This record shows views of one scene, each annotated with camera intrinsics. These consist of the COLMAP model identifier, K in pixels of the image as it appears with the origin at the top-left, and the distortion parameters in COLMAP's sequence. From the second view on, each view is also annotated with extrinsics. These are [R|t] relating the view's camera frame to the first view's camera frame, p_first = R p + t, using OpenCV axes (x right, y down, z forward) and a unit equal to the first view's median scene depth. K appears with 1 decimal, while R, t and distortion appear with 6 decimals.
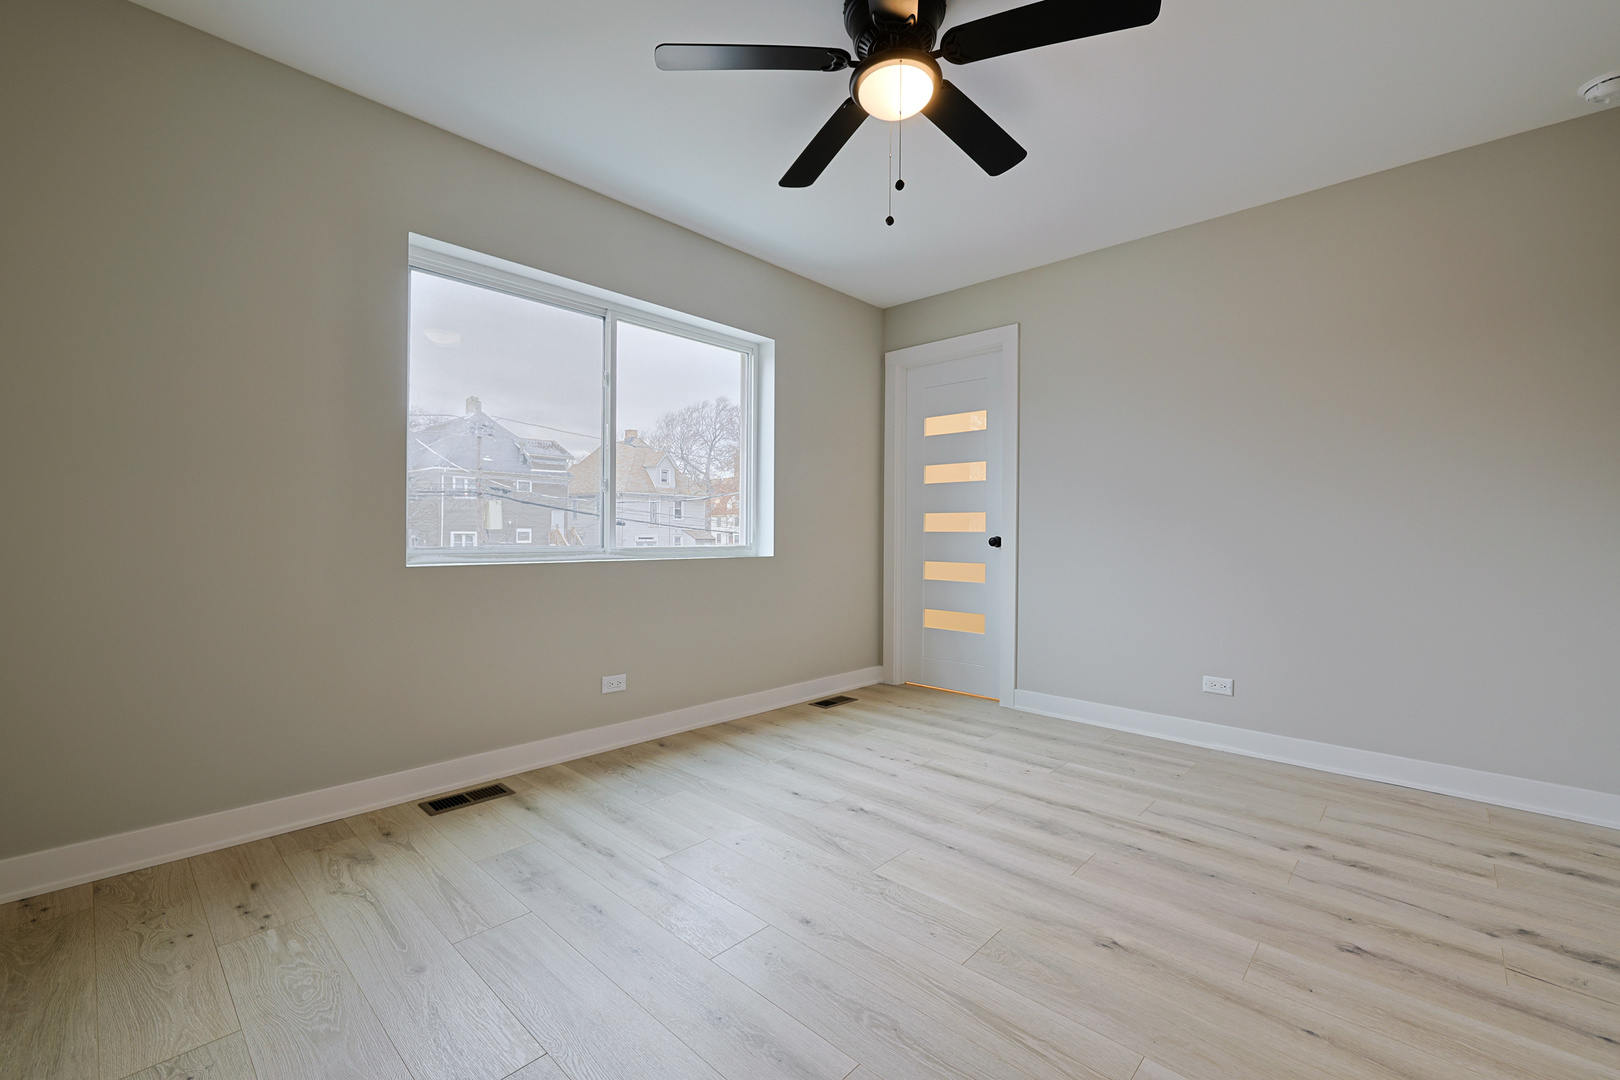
lens RADIAL K [[683.5, 0, 810.0], [0, 683.5, 540.0], [0, 0, 1]] dist [0.001253, 0.000205]
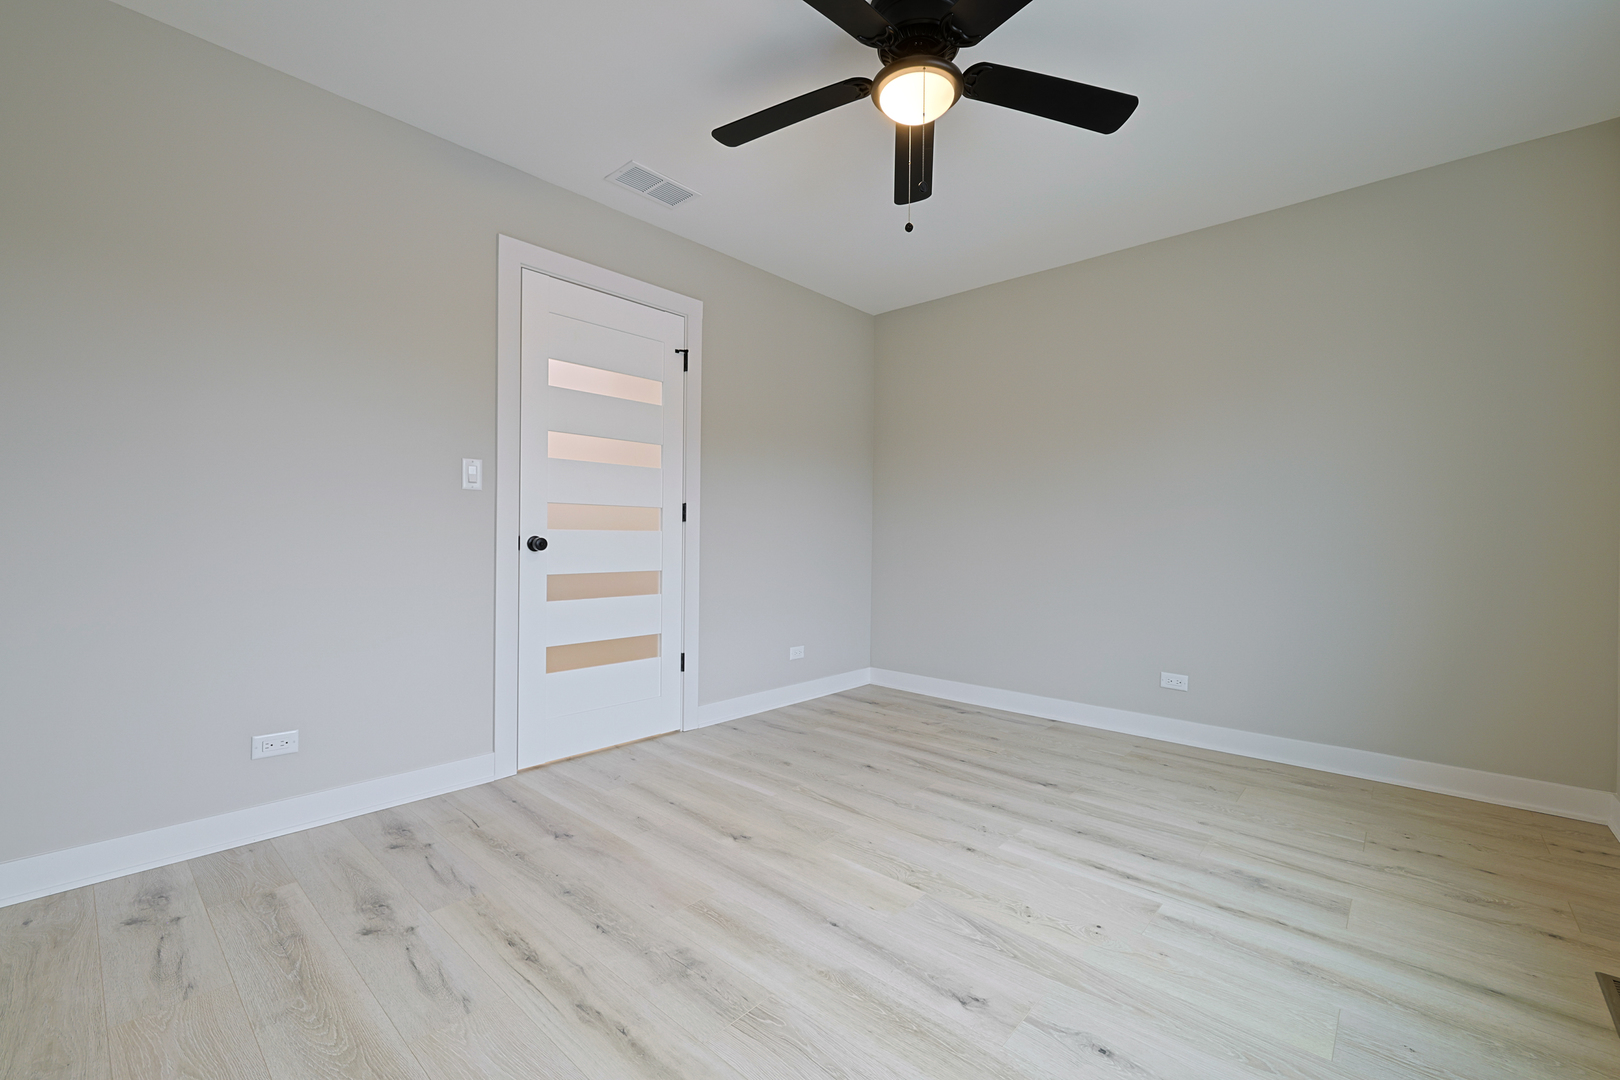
lens RADIAL K [[683.5, 0, 810.0], [0, 683.5, 540.0], [0, 0, 1]] dist [0.001253, 0.000205]
pose [[-0.999623, -0.019384, -0.019422, 0.272340], [-0.019735, 0.999642, 0.018060, -0.019679], [0.019065, 0.018436, -0.999648, 1.888777]]
